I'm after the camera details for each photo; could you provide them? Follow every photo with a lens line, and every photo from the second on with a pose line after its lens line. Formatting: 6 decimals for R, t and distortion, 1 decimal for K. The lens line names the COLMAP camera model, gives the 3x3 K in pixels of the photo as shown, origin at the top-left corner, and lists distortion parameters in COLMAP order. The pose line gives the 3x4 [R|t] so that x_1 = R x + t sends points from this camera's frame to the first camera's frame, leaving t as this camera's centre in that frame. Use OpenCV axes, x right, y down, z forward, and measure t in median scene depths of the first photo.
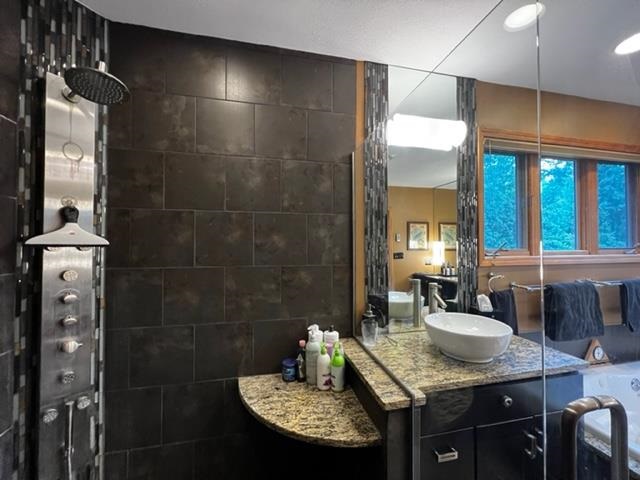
lens RADIAL K [[256.9, 0, 319.8], [0, 256.9, 240.6], [0, 0, 1]] dist [-0.001390, -0.000145]
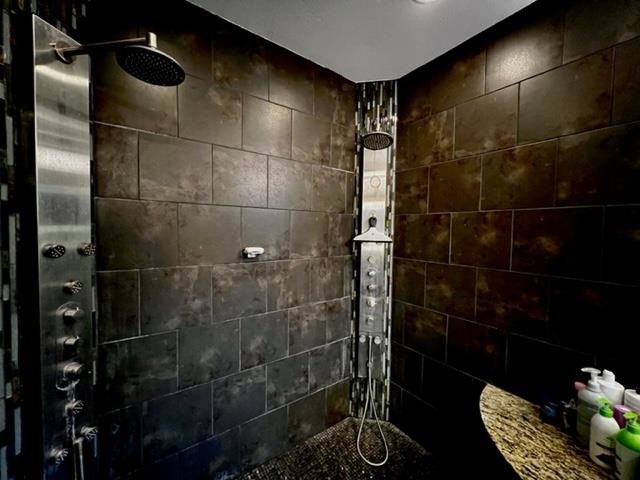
lens RADIAL K [[256.9, 0, 320.5], [0, 256.9, 240.4], [0, 0, 1]] dist [-0.001390, -0.000145]
pose [[0.394846, 0.043381, -0.917722, 0.328686], [-0.000505, 0.998895, 0.047001, -0.053616], [0.918747, -0.018094, 0.394432, 0.052737]]
